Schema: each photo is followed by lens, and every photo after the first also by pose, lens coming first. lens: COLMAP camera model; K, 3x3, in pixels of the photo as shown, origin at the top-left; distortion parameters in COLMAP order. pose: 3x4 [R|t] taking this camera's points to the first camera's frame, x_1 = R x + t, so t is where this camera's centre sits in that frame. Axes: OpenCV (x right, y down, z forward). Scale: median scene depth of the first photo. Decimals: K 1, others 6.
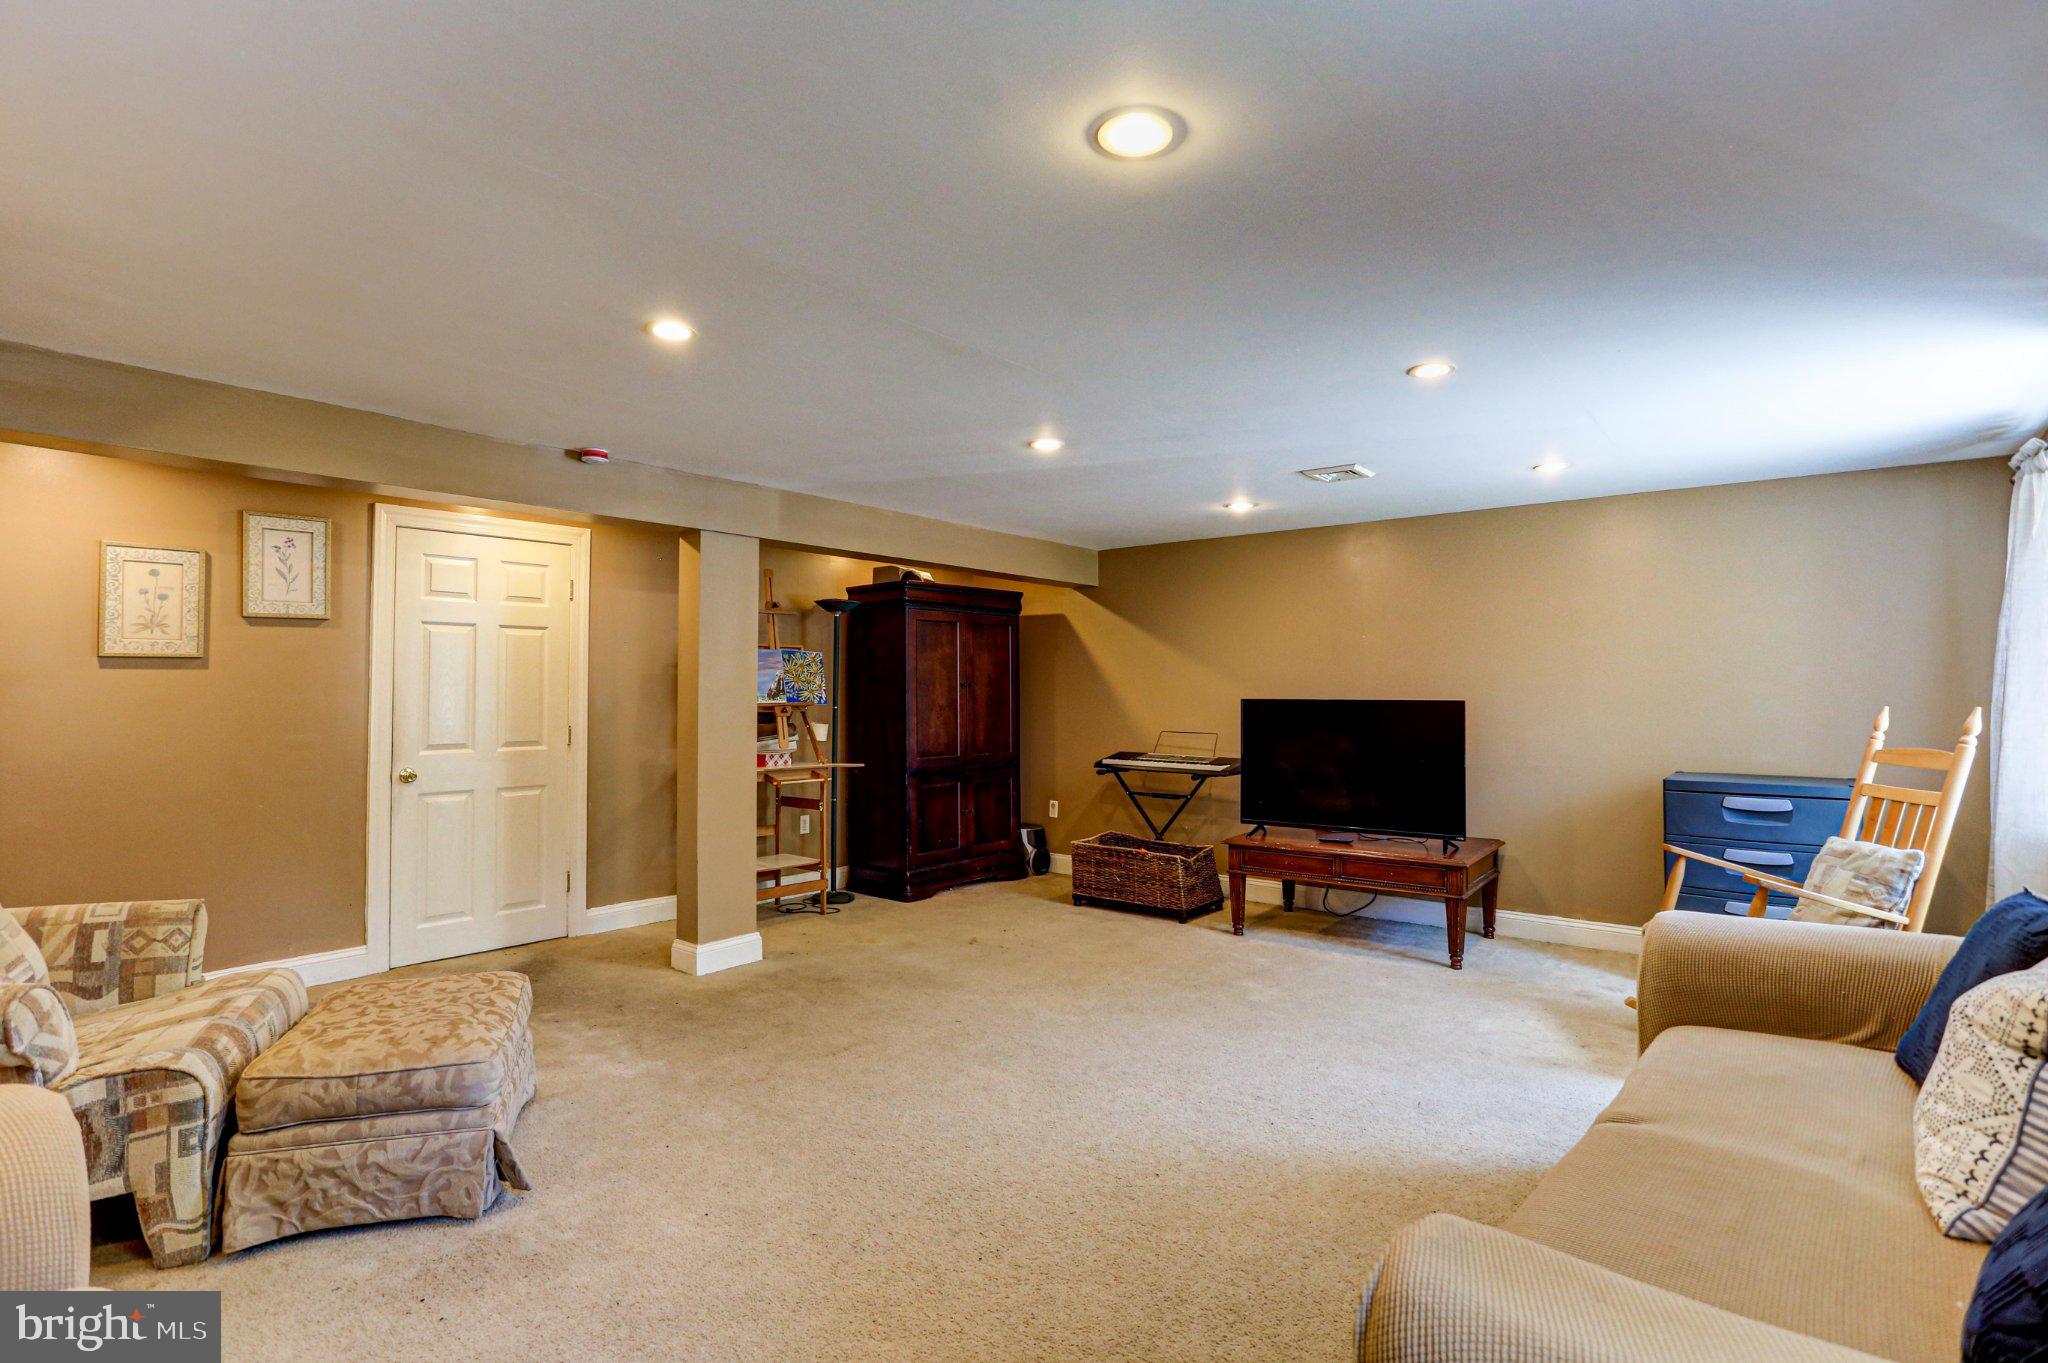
lens RADIAL K [[1002.4, 0, 1018.8], [0, 1002.4, 661.0], [0, 0, 1]] dist [-0.053645, 0.031366]
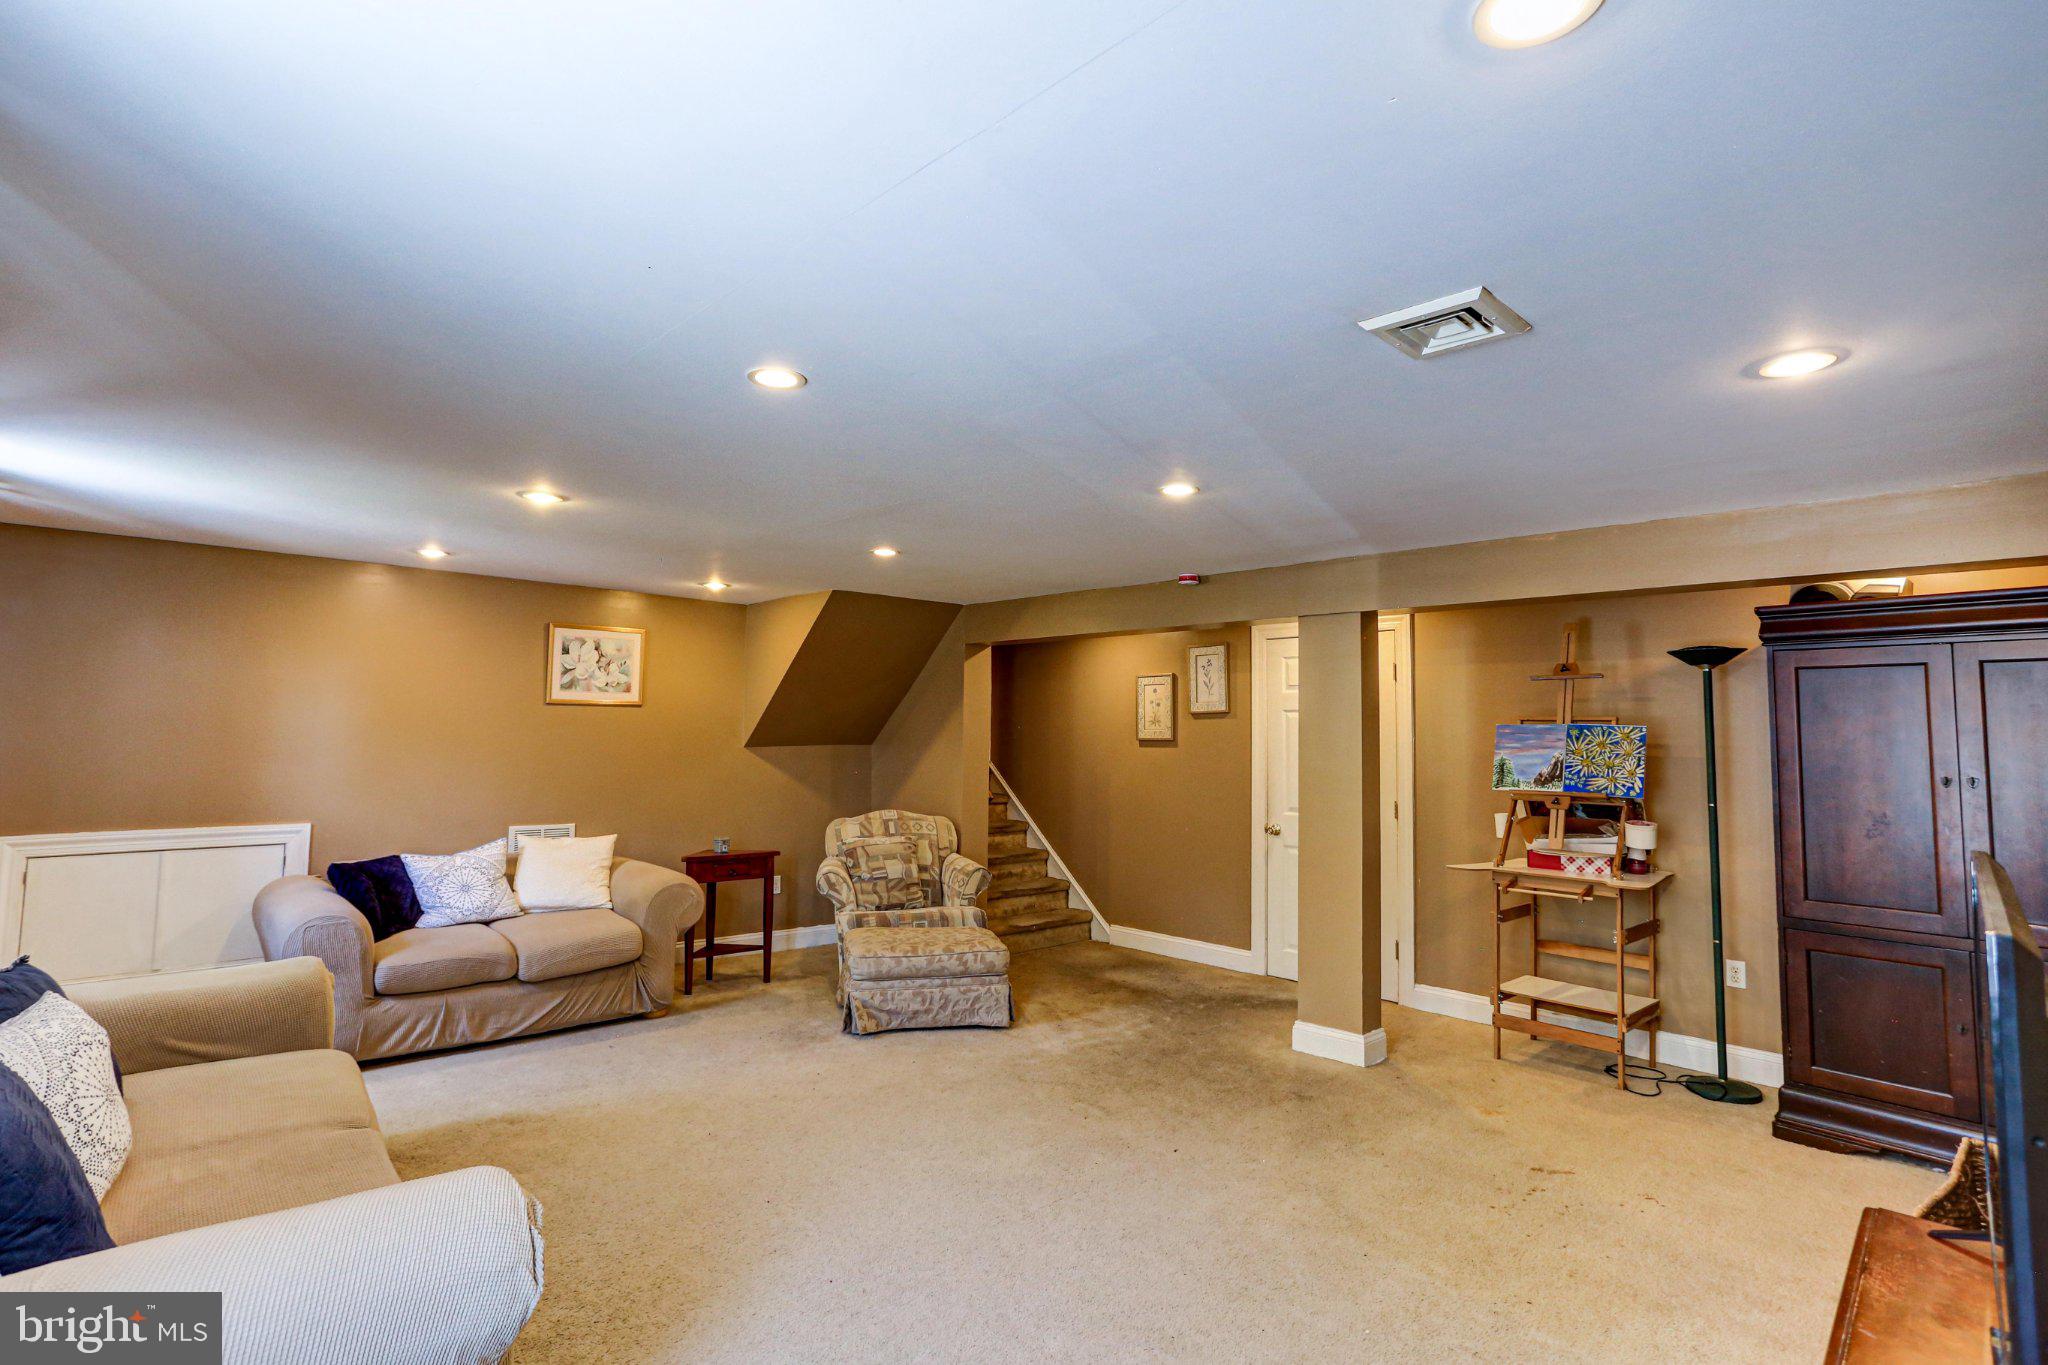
lens RADIAL K [[1002.4, 0, 1018.8], [0, 1002.4, 662.0], [0, 0, 1]] dist [-0.053645, 0.031366]
pose [[-0.129152, -0.071214, -0.989064, 0.823193], [0.017755, 0.997092, -0.074110, -0.014079], [0.991466, -0.027132, -0.127512, 0.927665]]
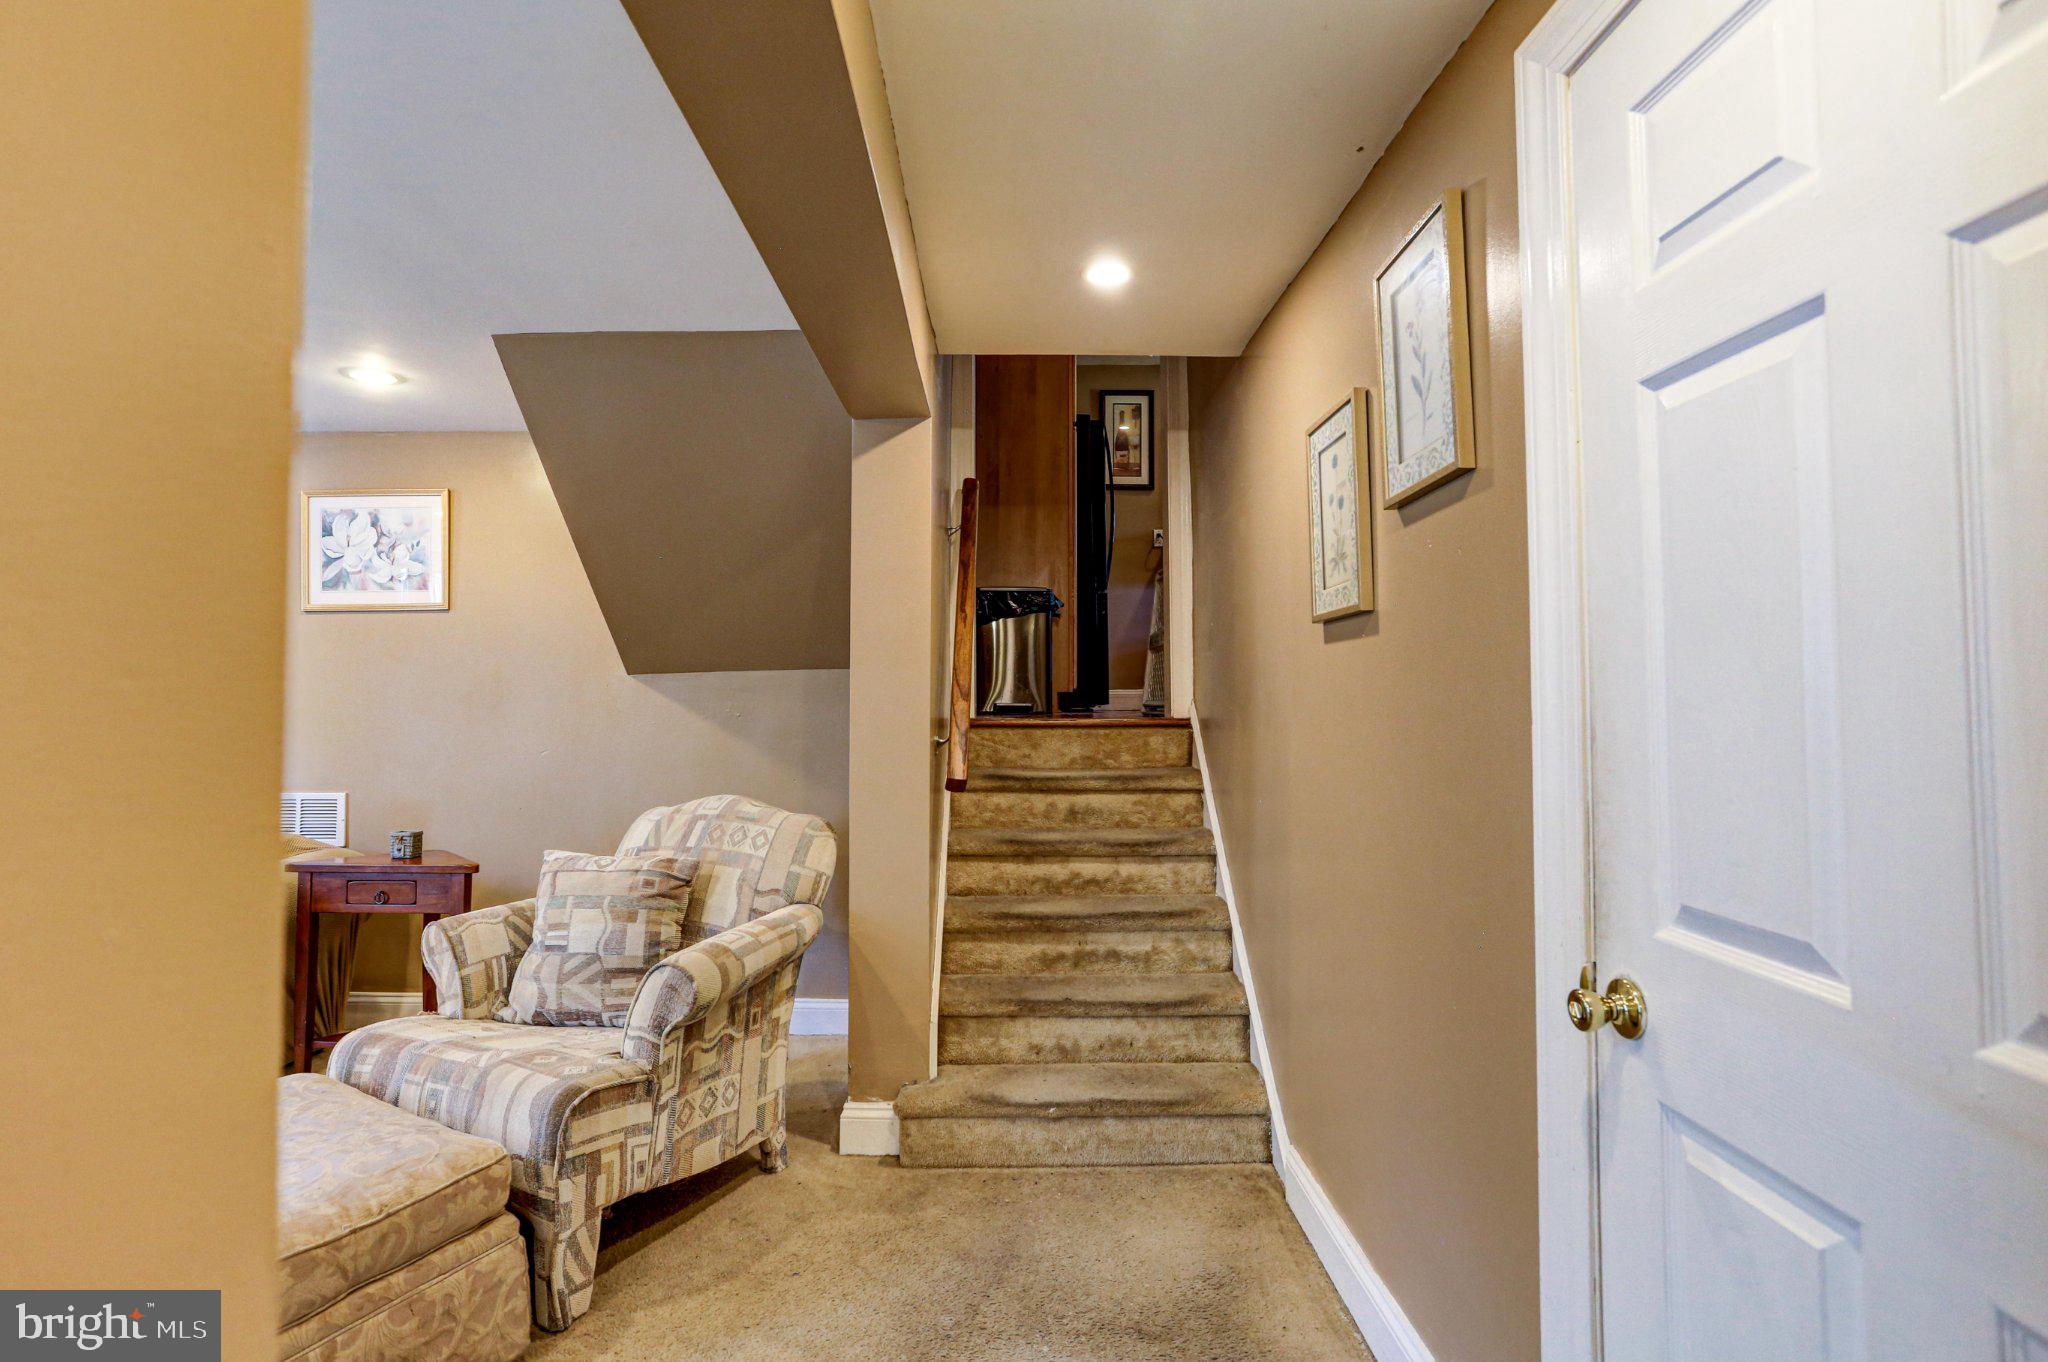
lens RADIAL K [[1002.4, 0, 1018.8], [0, 1002.4, 660.5], [0, 0, 1]] dist [-0.053645, 0.031366]
pose [[-0.768026, -0.012847, -0.640290, -0.375794], [0.025916, 0.998356, -0.051117, 0.039002], [0.639894, -0.055853, -0.766430, 1.223745]]
